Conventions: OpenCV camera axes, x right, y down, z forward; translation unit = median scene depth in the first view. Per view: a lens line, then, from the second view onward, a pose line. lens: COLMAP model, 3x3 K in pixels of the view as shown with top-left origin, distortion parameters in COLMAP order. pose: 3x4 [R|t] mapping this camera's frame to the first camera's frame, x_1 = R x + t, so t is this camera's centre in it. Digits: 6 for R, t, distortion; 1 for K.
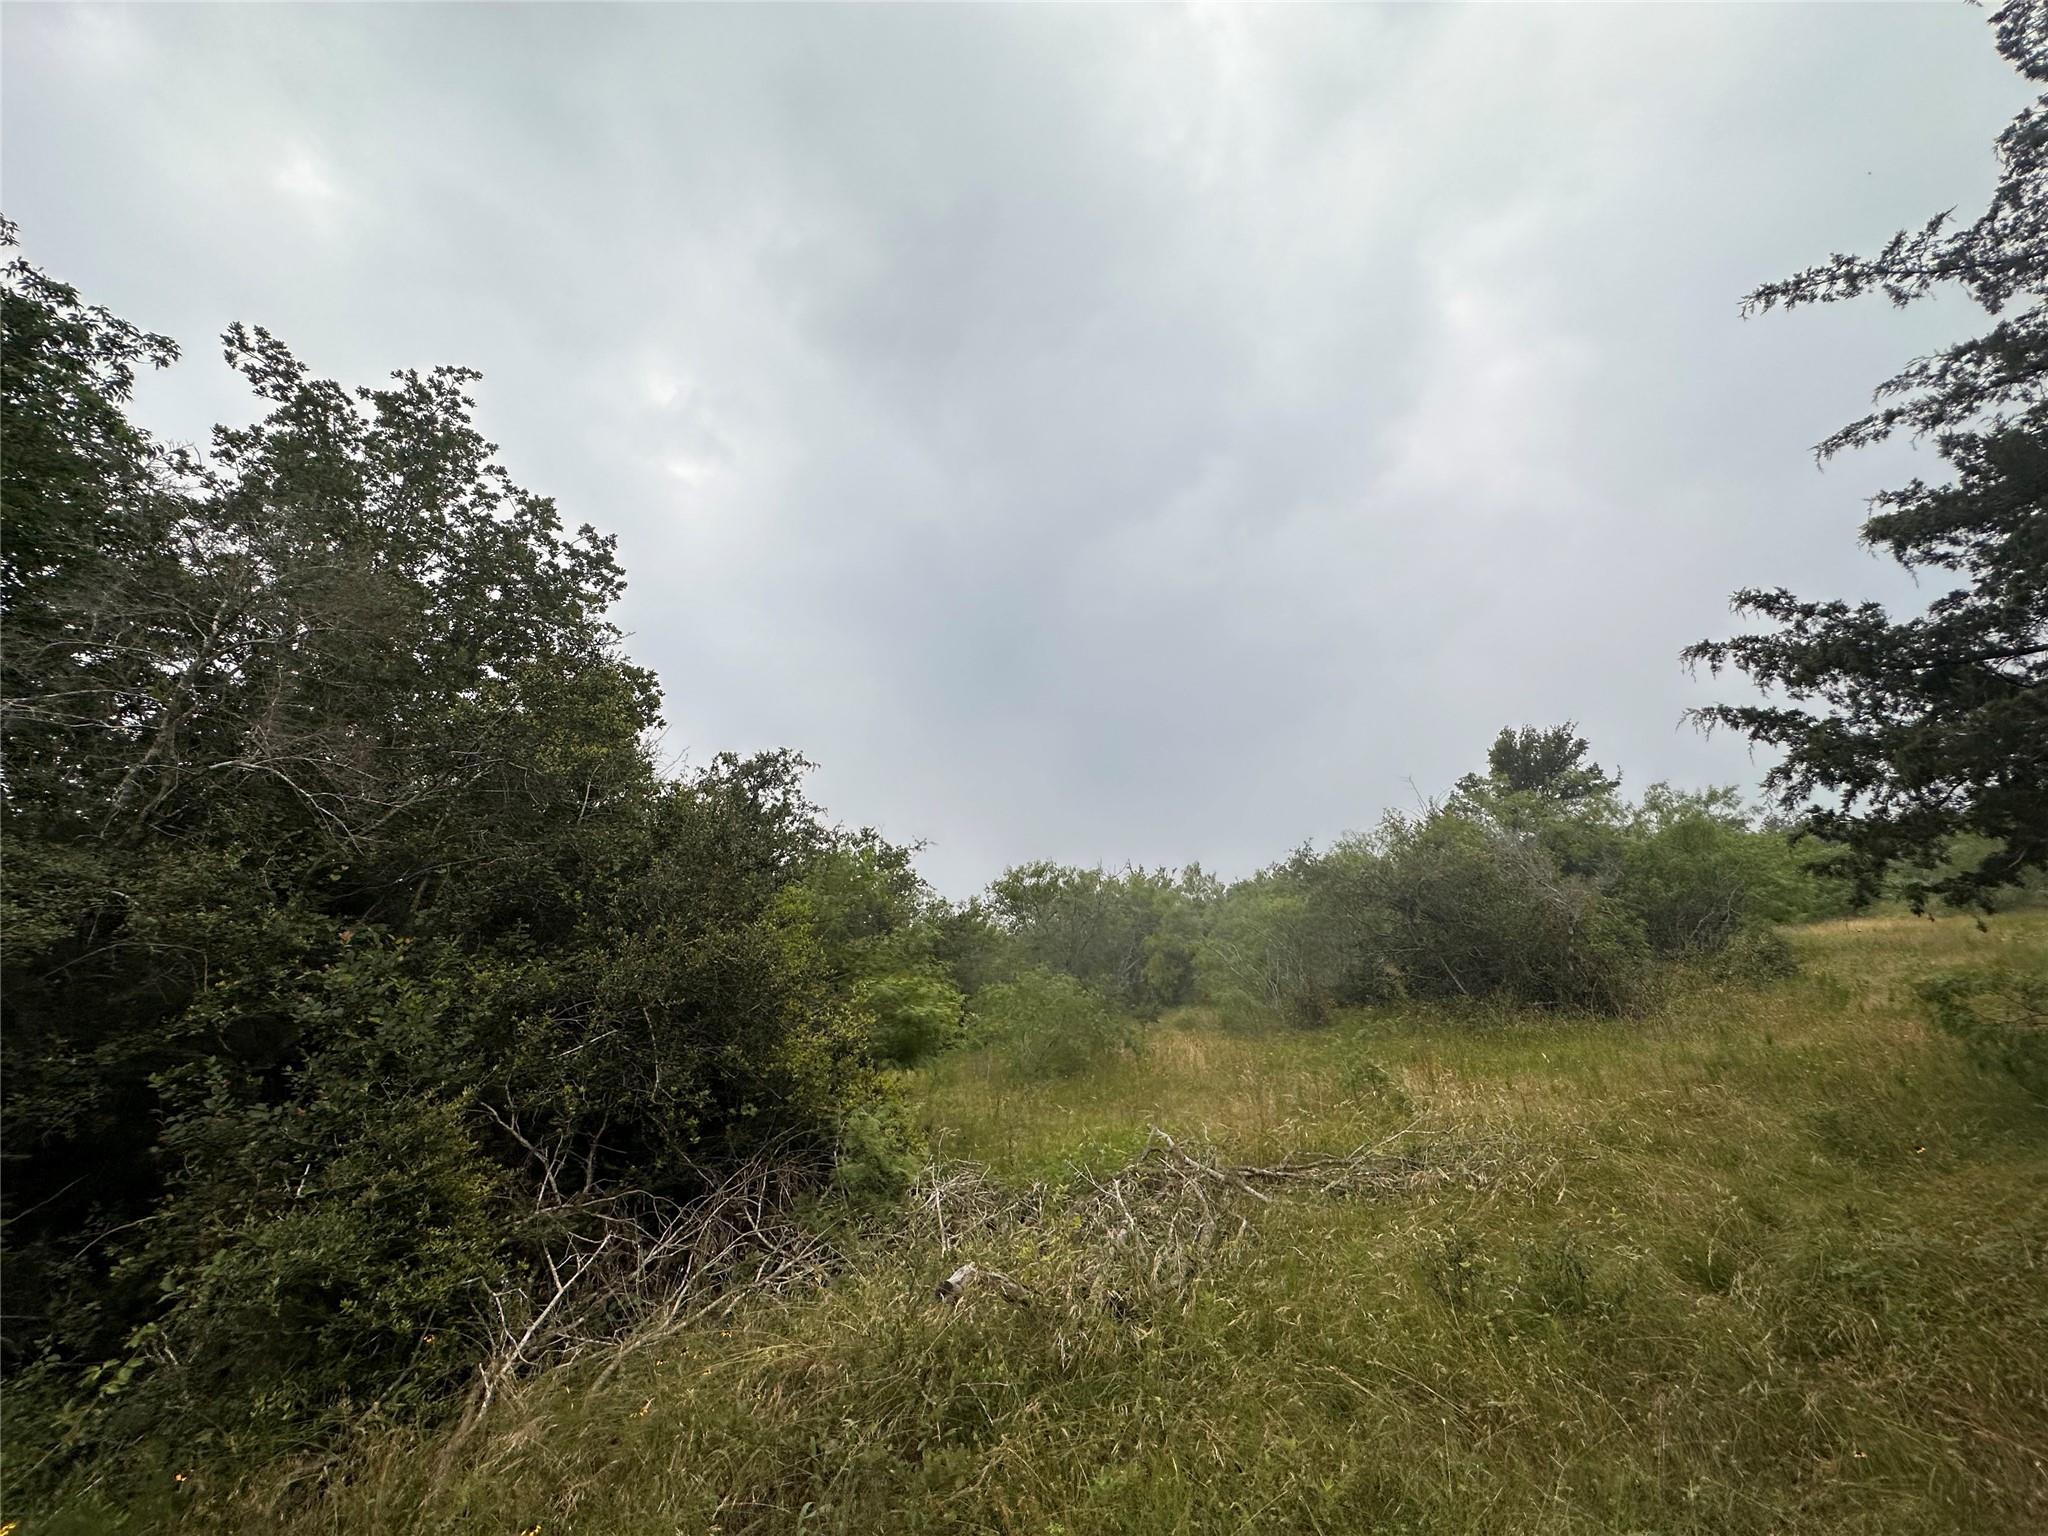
lens RADIAL K [[811.0, 0, 1020.8], [0, 811.0, 760.6], [0, 0, 1]] dist [-0.008389, 0.005396]
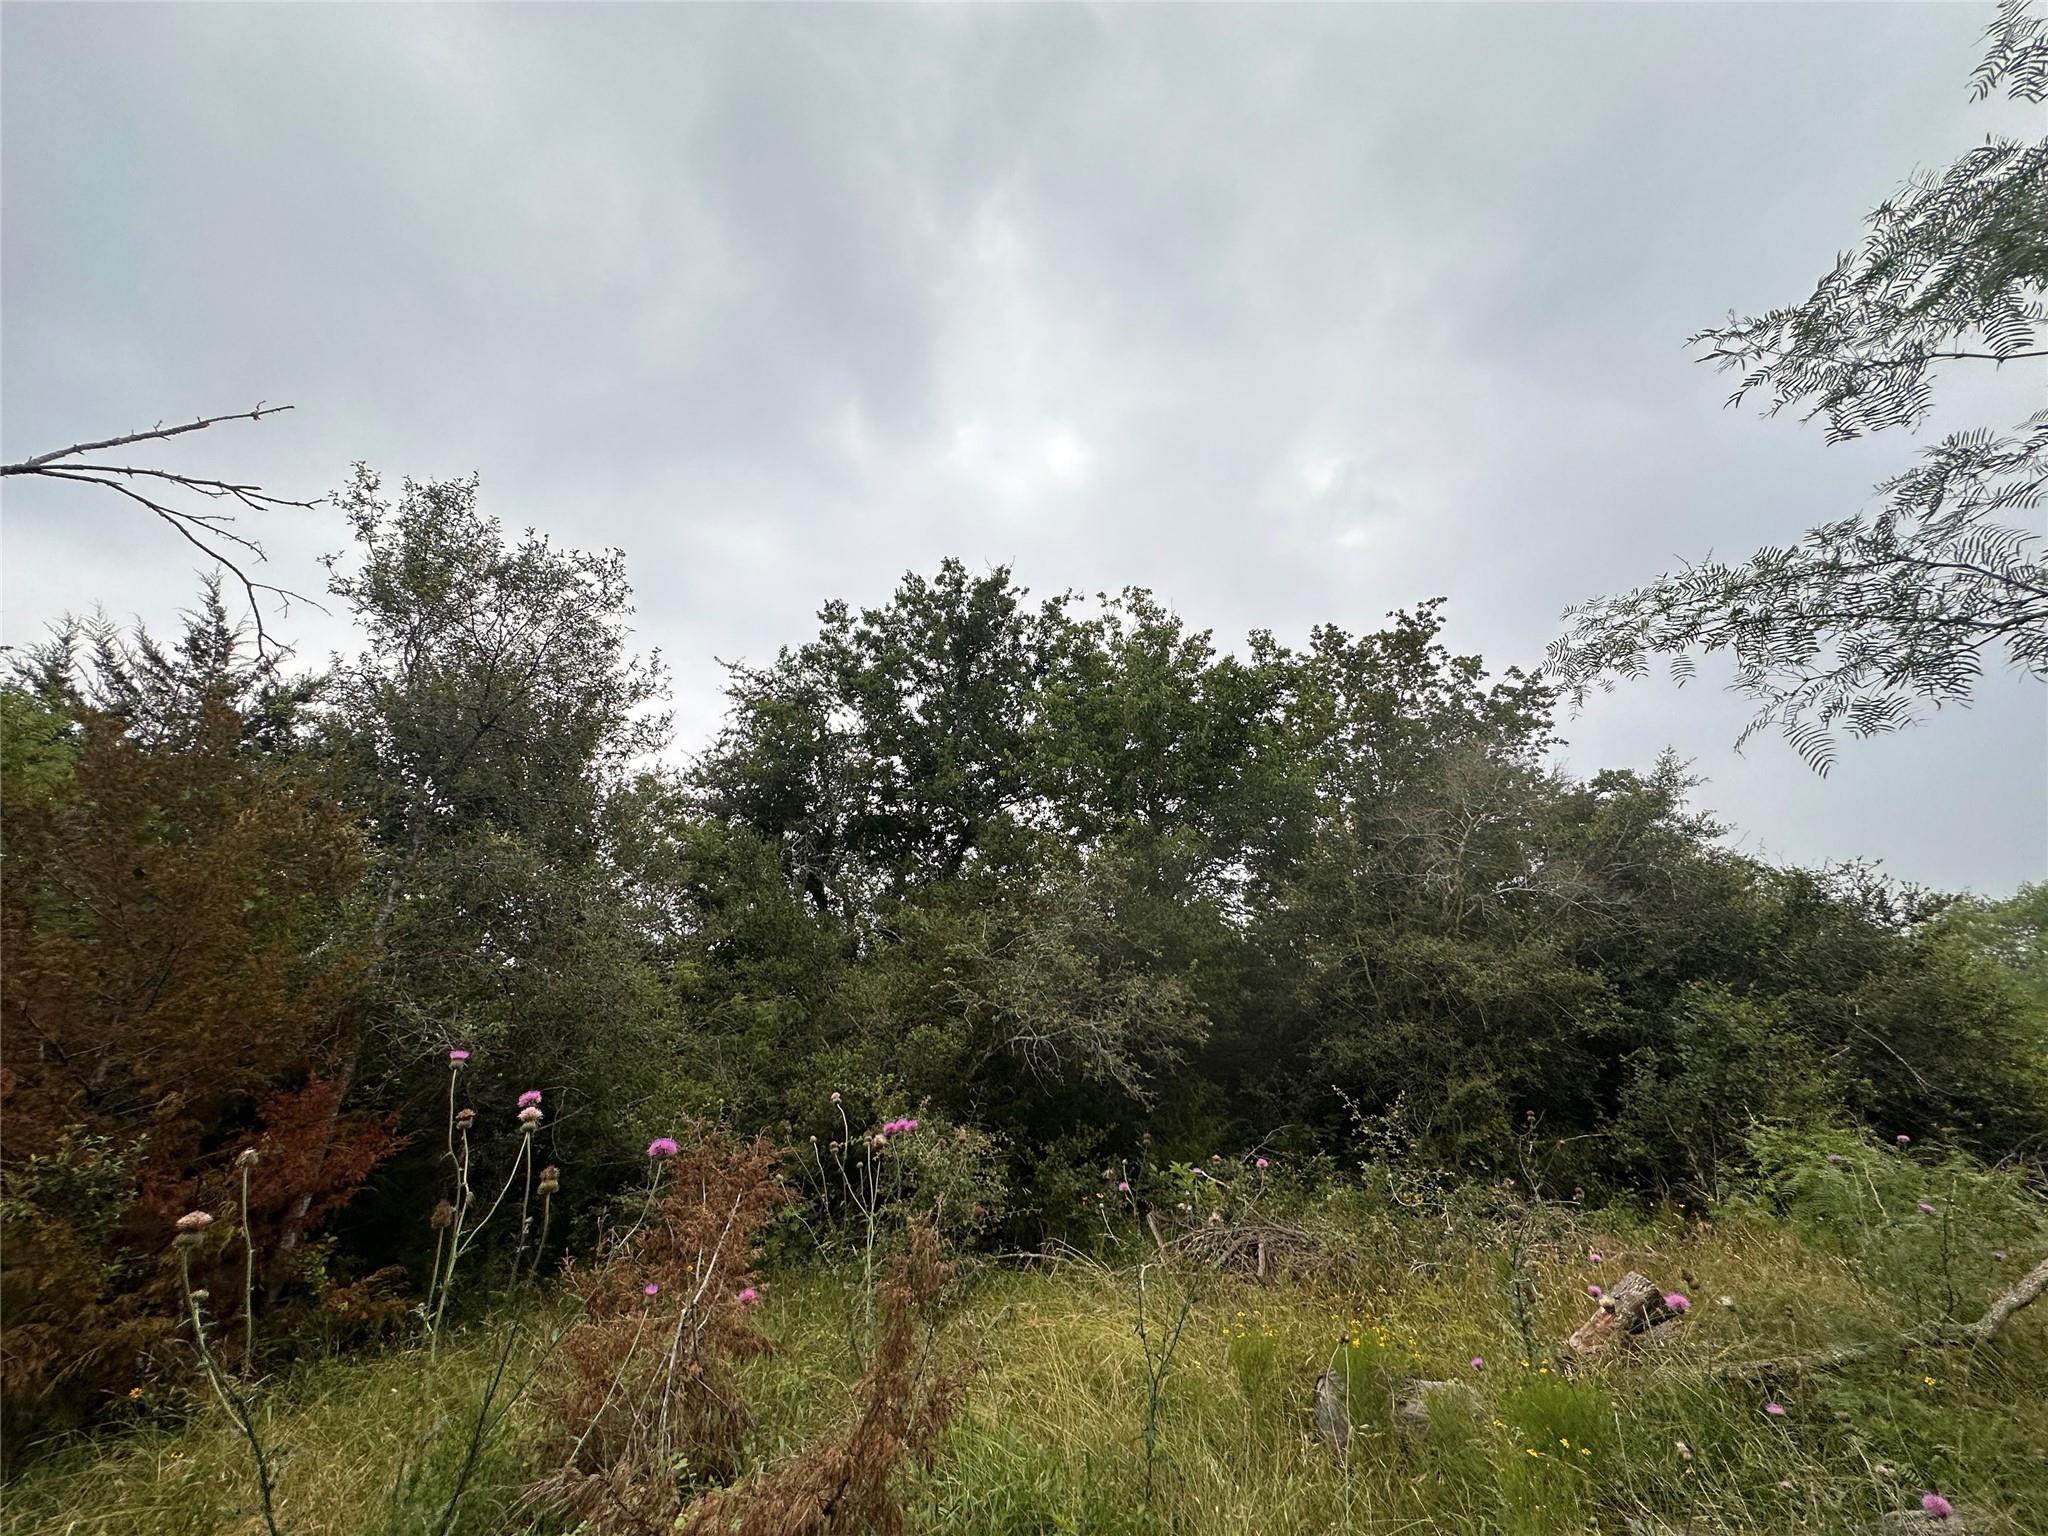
lens RADIAL K [[814.5, 0, 1024.0], [0, 814.5, 768.0], [0, 0, 1]] dist [0.000326, 0.000193]
pose [[0.678333, -0.210358, -0.703998, -0.136692], [0.176886, 0.976715, -0.121409, -0.083366], [0.713144, -0.042172, 0.699747, -0.377781]]
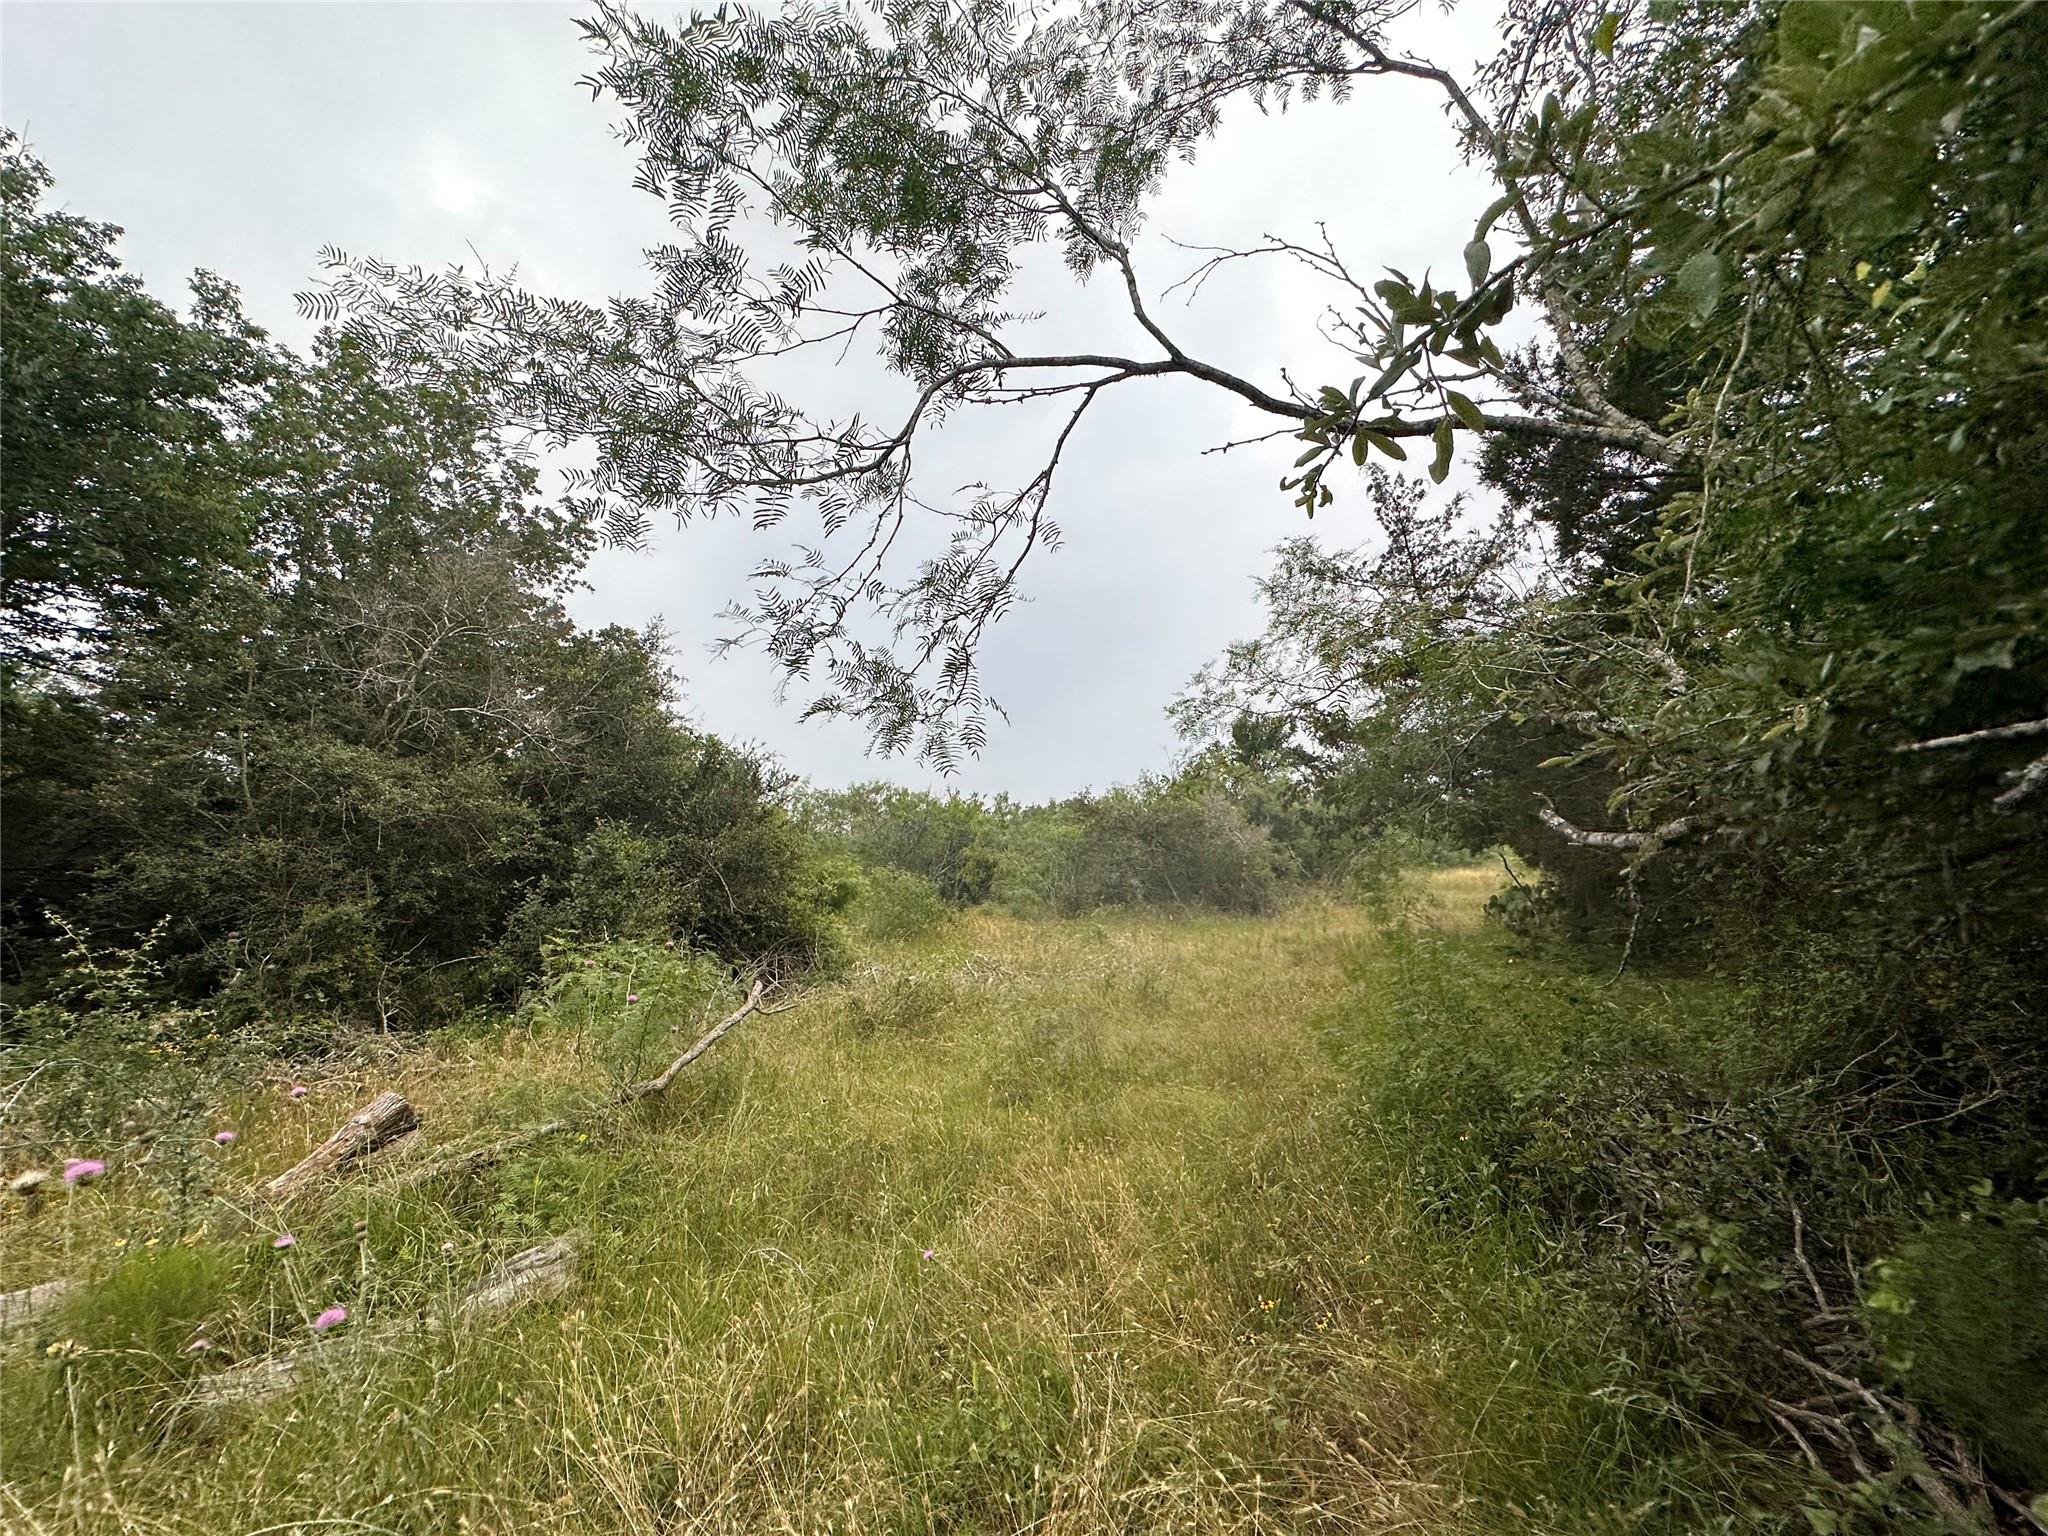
lens RADIAL K [[811.0, 0, 1020.8], [0, 811.0, 760.6], [0, 0, 1]] dist [-0.008389, 0.005396]
pose [[0.966927, 0.089549, 0.238816, -0.096624], [-0.114423, 0.989127, 0.092384, -0.063883], [-0.227946, -0.116654, 0.966660, -0.324555]]
